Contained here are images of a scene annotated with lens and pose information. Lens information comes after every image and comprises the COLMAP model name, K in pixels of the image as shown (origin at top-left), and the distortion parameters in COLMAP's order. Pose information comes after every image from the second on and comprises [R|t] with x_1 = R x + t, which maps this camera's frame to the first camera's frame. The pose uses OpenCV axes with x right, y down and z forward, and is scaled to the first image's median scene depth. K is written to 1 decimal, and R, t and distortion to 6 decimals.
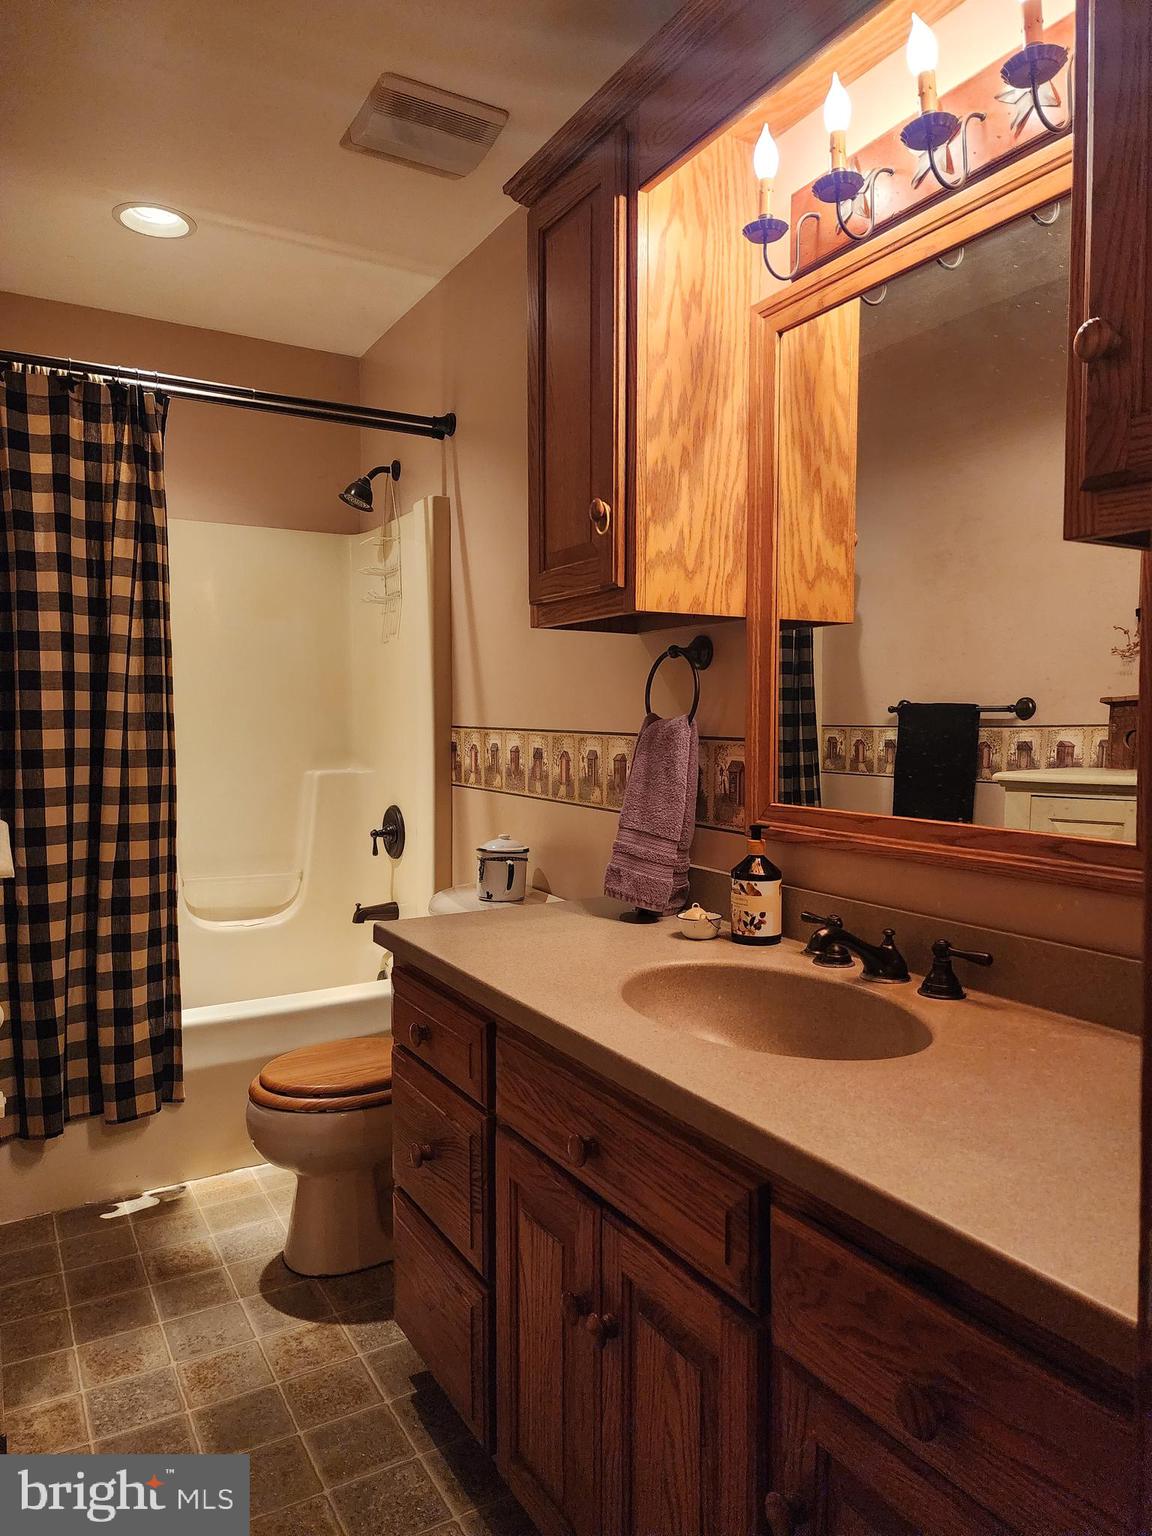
lens RADIAL K [[1032.2, 0, 608.6], [0, 1032.2, 757.3], [0, 0, 1]] dist [0.038726, -0.033137]
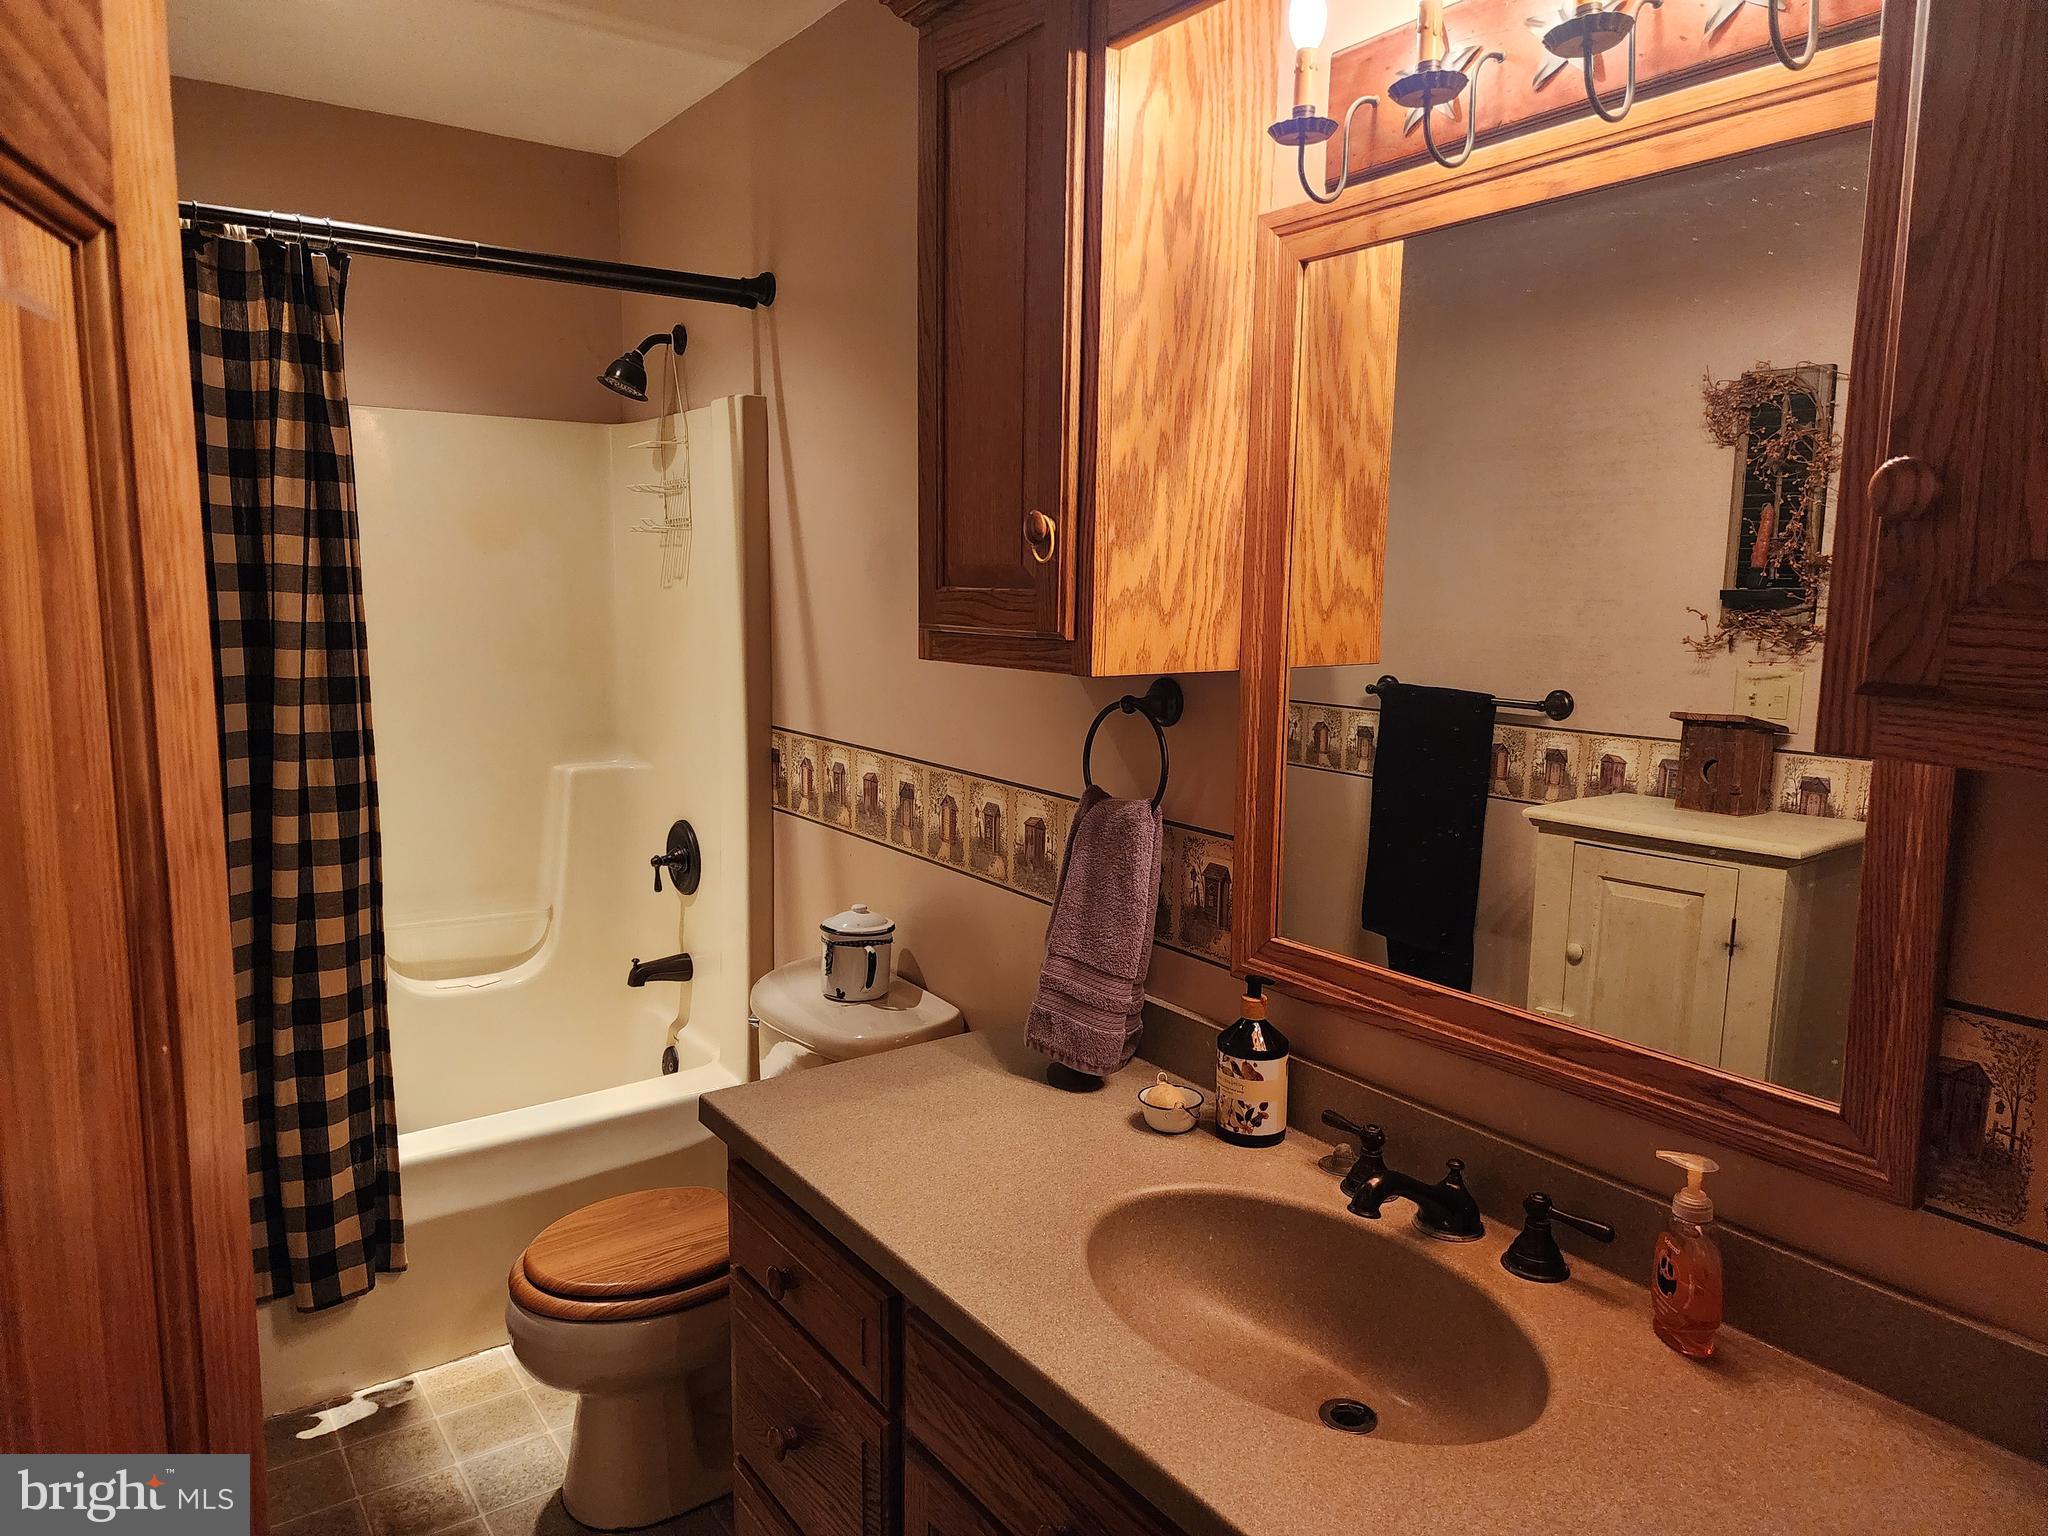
lens RADIAL K [[1376.3, 0, 1025.8], [0, 1376.3, 762.9], [0, 0, 1]] dist [0.038726, -0.033137]
pose [[0.997392, 0.001147, 0.072159, -0.056201], [-0.007944, 0.995542, 0.093985, -0.115160], [-0.071729, -0.094313, 0.992955, 0.057896]]
